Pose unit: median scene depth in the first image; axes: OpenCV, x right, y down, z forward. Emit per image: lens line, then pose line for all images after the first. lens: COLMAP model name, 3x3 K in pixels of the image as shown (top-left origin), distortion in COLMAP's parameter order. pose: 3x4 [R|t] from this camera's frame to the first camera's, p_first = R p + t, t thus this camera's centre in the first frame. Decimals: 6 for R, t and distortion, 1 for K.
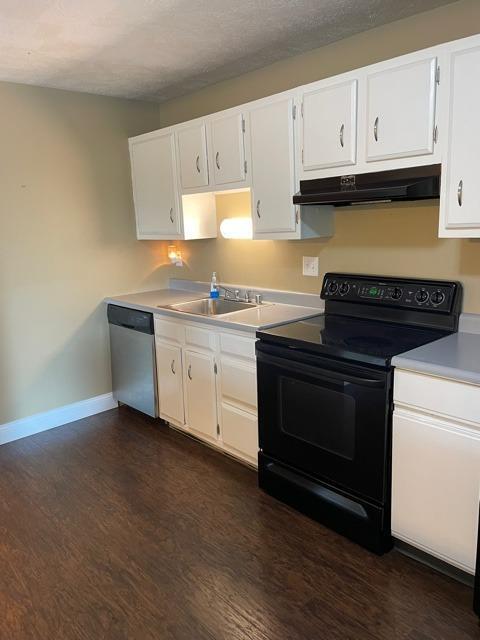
lens RADIAL K [[486.4, 0, 240.0], [0, 486.4, 320.0], [0, 0, 1]] dist [0.082503, -0.110873]
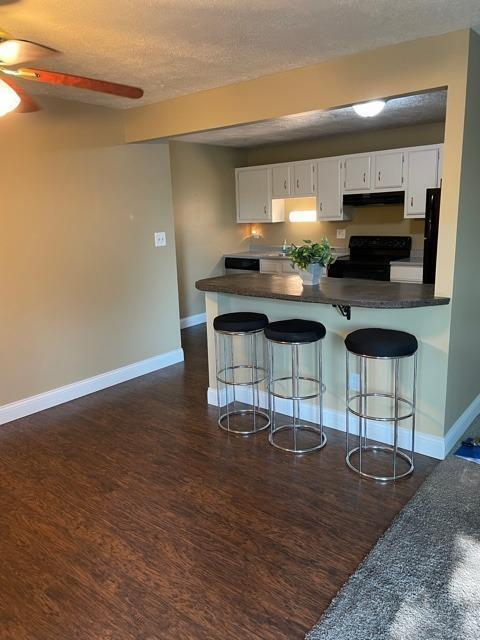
lens RADIAL K [[486.4, 0, 240.0], [0, 486.4, 320.0], [0, 0, 1]] dist [0.082503, -0.110873]
pose [[0.990590, -0.023157, 0.134887, -0.672001], [0.021909, 0.999702, 0.010723, 0.265692], [-0.135095, -0.007666, 0.990803, -1.206535]]
